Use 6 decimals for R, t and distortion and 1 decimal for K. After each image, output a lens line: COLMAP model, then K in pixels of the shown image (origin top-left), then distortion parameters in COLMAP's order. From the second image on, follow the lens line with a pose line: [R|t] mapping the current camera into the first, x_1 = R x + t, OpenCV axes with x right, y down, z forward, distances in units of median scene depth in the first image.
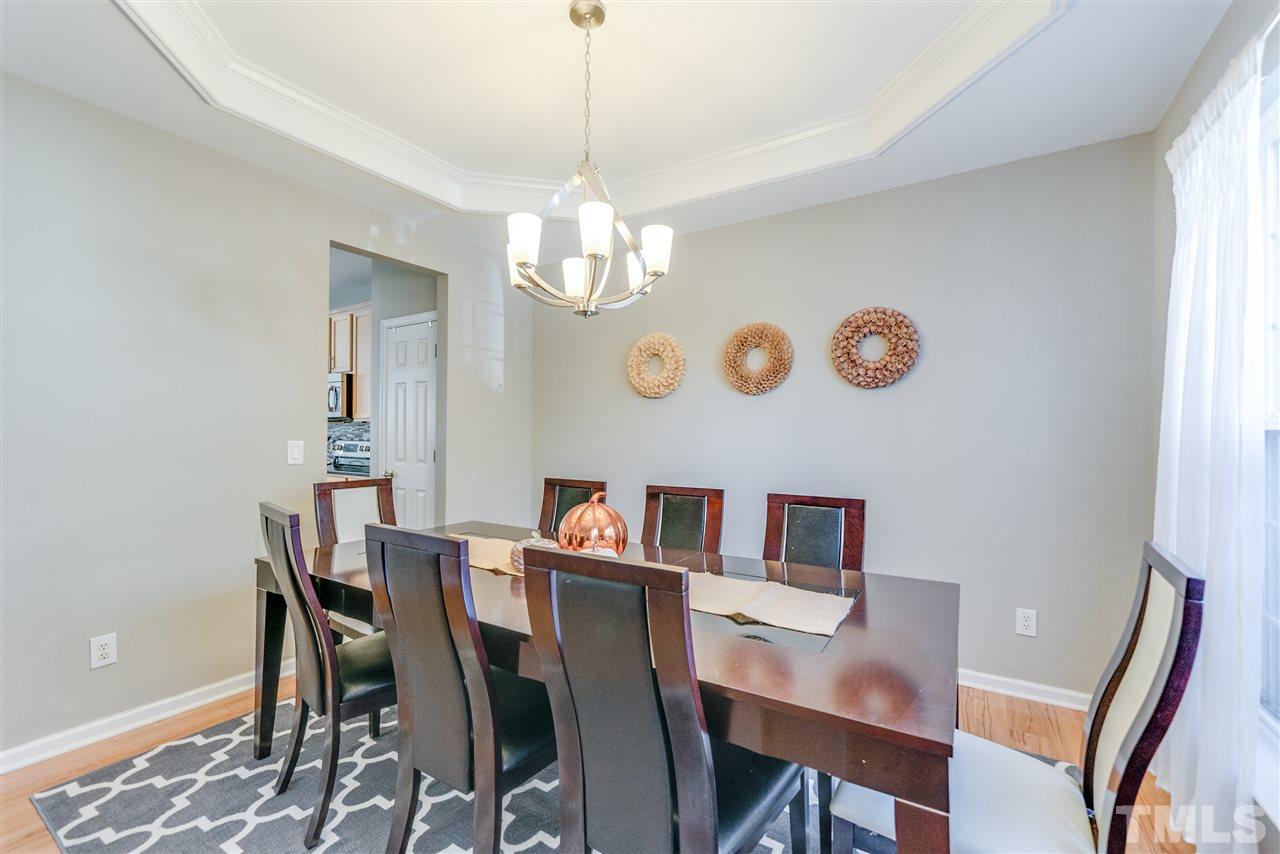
lens RADIAL K [[530.5, 0, 640.3], [0, 530.5, 427.6], [0, 0, 1]] dist [-0.003004, -0.000069]
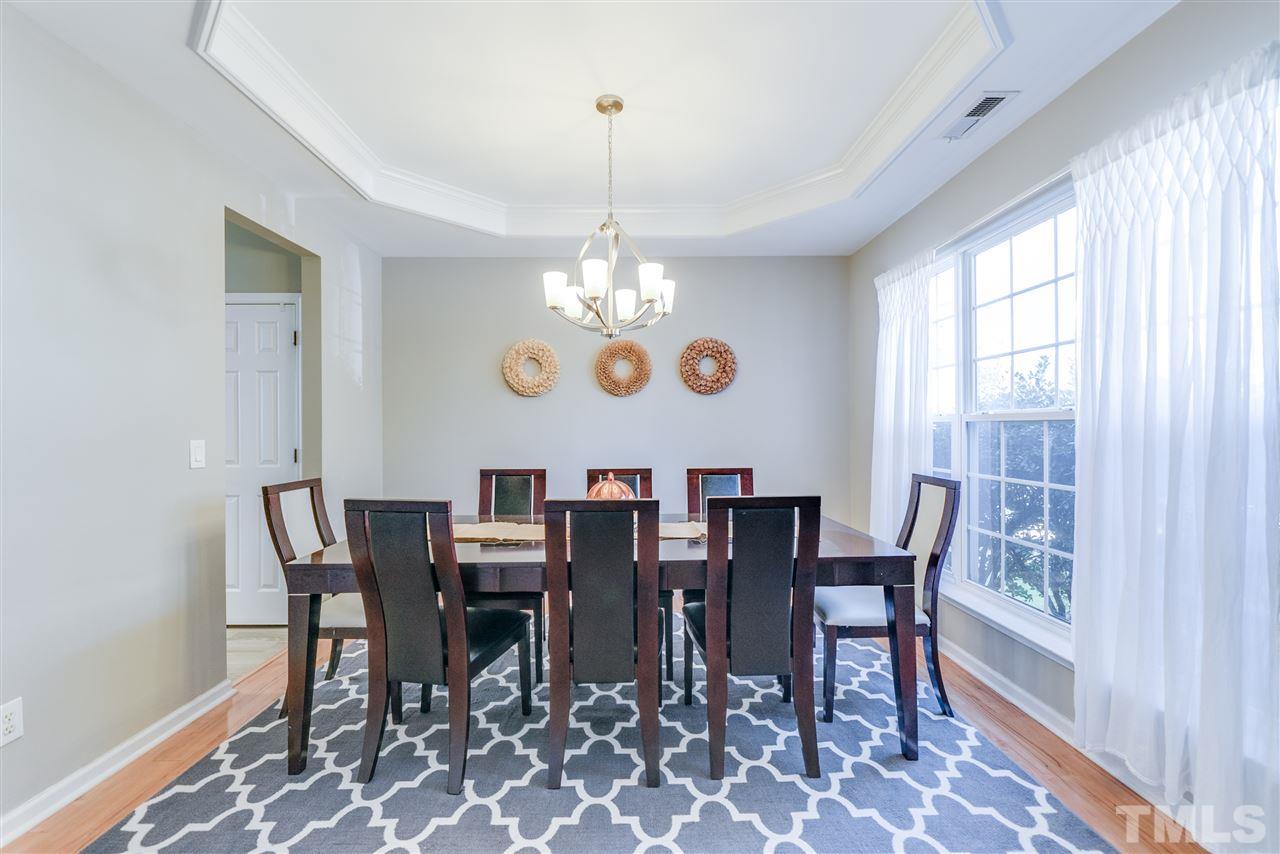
lens RADIAL K [[530.5, 0, 638.2], [0, 530.5, 429.0], [0, 0, 1]] dist [-0.003004, -0.000069]
pose [[0.833073, -0.010418, 0.553065, -0.513489], [0.003928, 0.999909, 0.012918, -0.000756], [-0.553149, -0.008589, 0.833038, -0.086563]]
